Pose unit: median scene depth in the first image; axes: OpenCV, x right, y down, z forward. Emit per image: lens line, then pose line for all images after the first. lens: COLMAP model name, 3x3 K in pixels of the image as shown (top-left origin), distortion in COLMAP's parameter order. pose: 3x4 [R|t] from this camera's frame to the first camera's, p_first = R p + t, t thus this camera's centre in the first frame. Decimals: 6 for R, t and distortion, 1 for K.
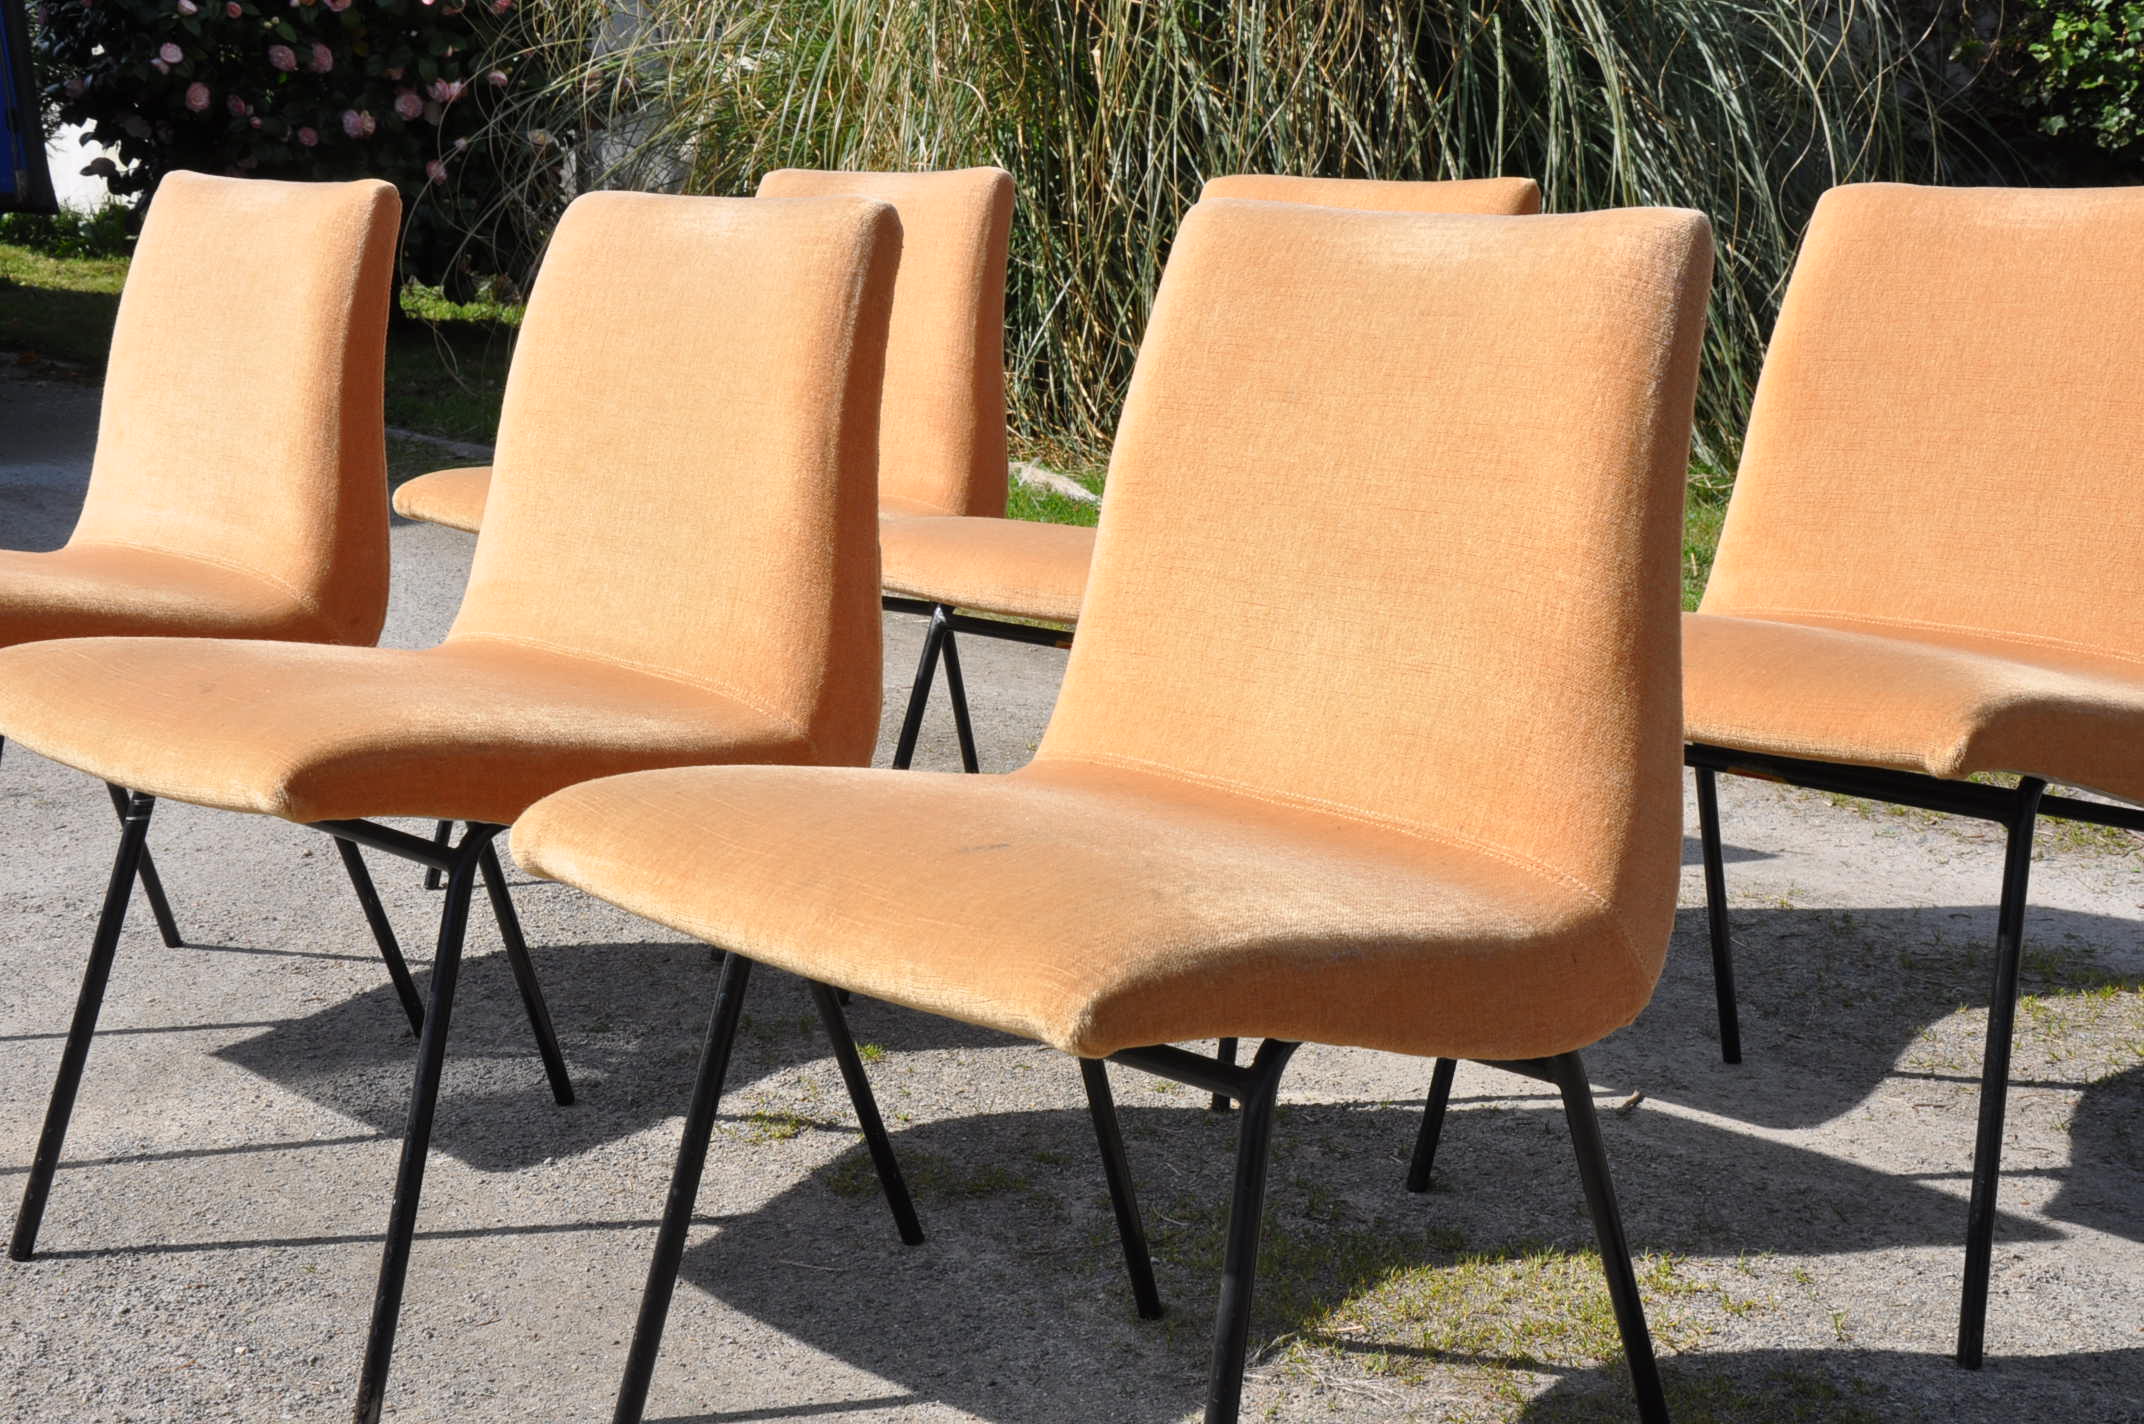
lens RADIAL K [[3091.1, 0, 1072.0], [0, 3091.1, 712.0], [0, 0, 1]] dist [0.076453, 0.435730]
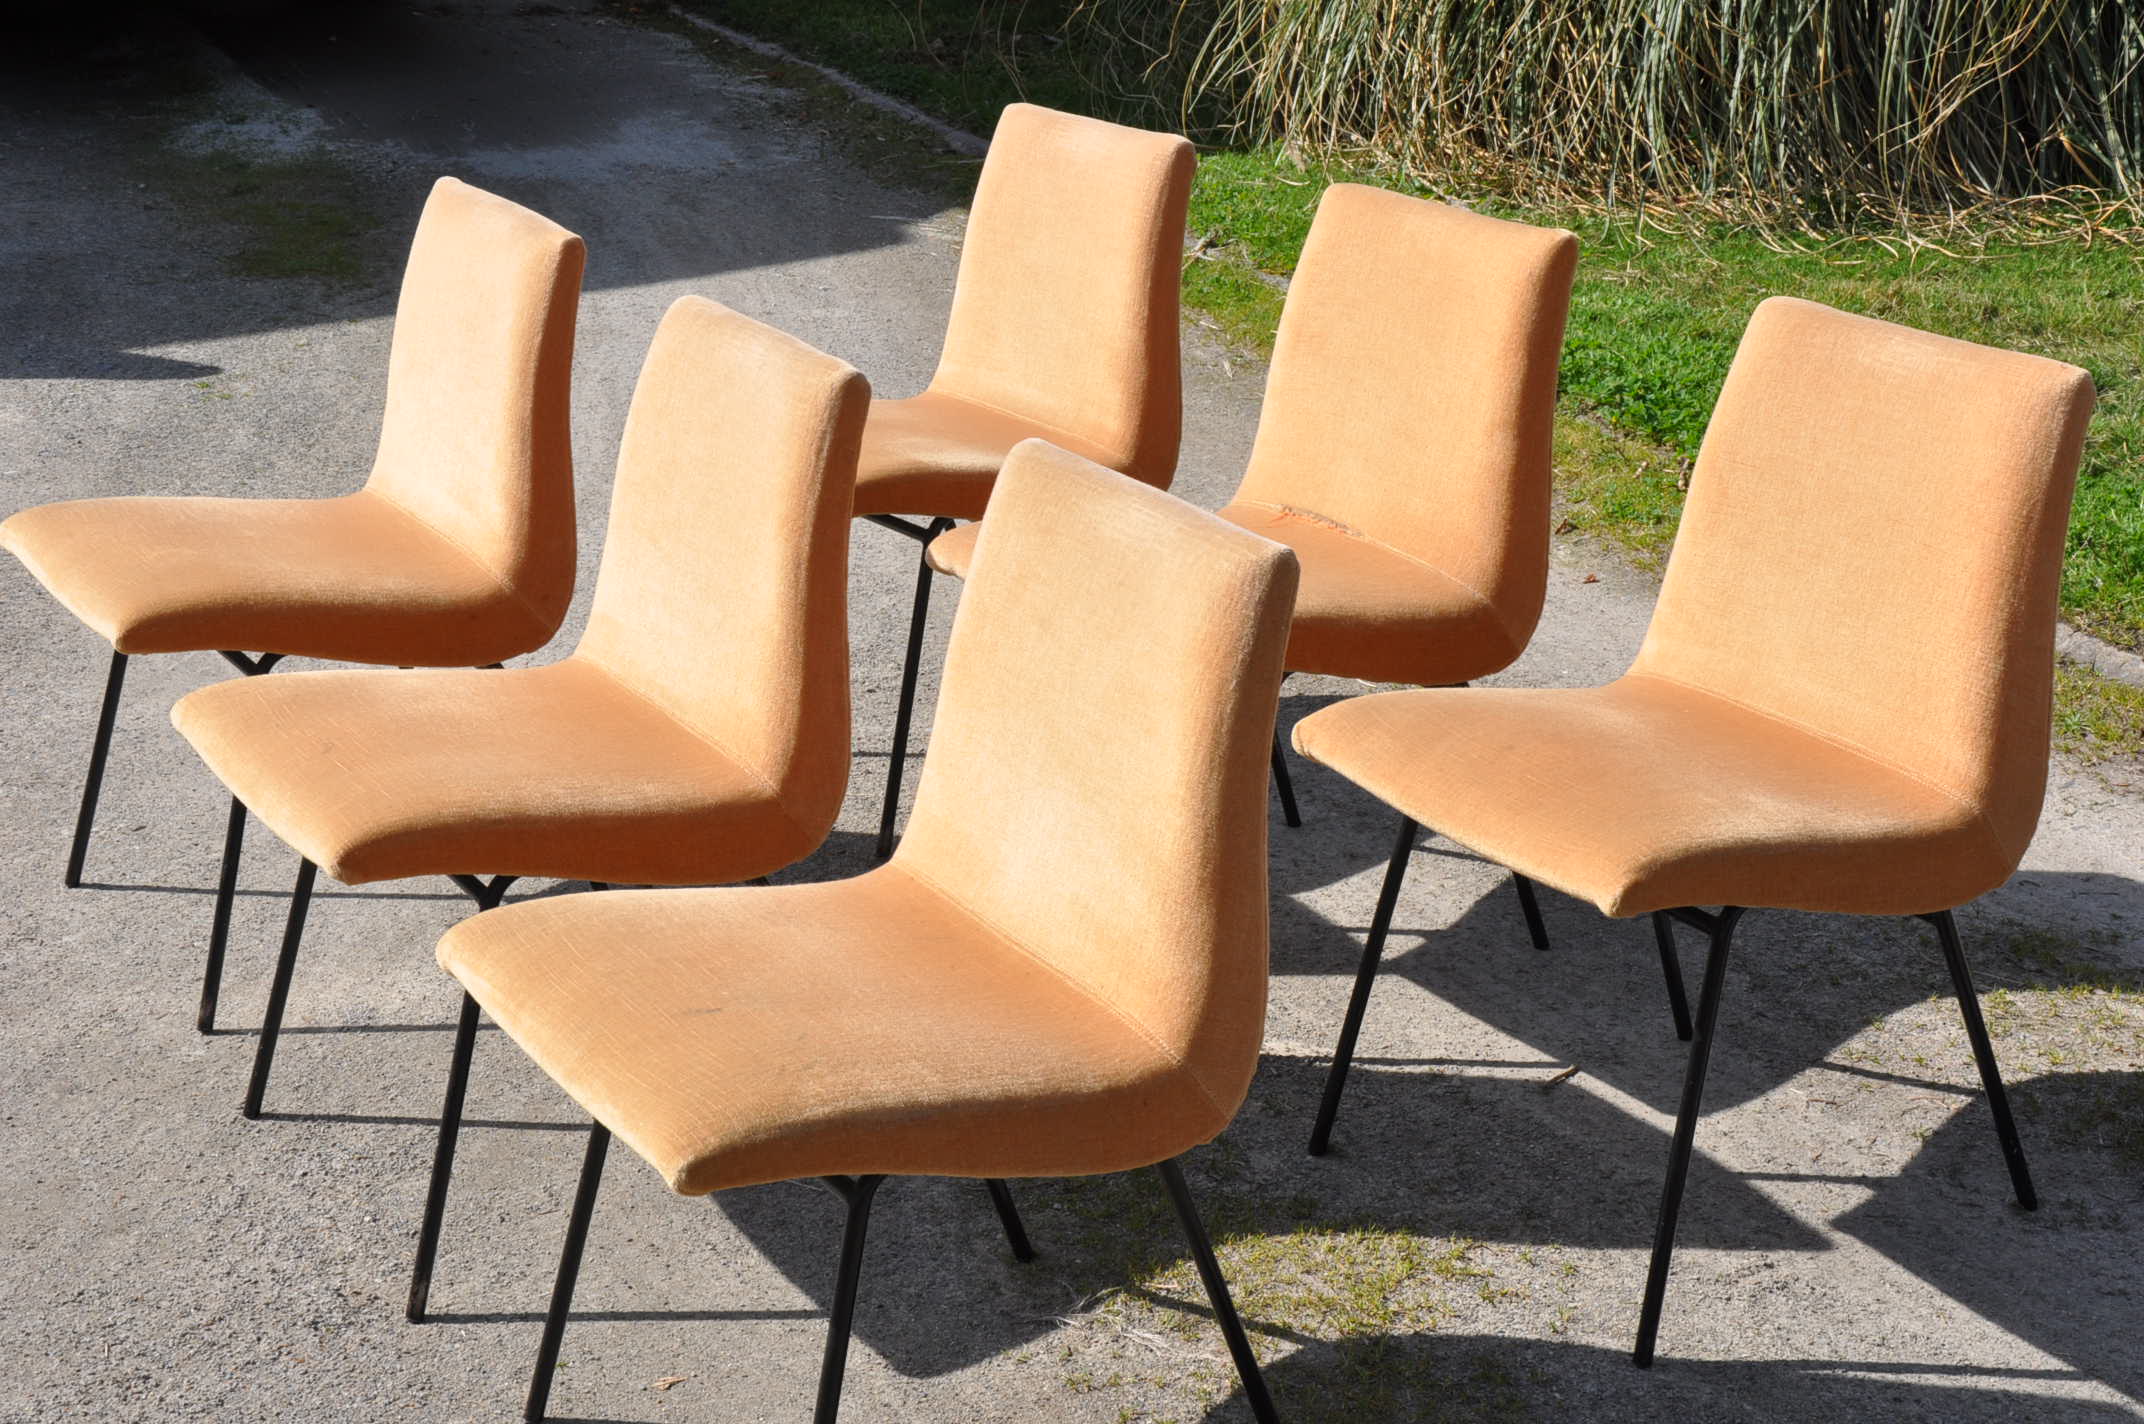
lens RADIAL K [[3765.3, 0, 1072.0], [0, 3765.3, 712.0], [0, 0, 1]] dist [0.205111, 0.049772]
pose [[0.965280, 0.064218, -0.253202, 0.418194], [-0.022099, 0.985911, 0.165803, -0.283304], [0.260282, -0.154451, 0.953099, -0.444311]]
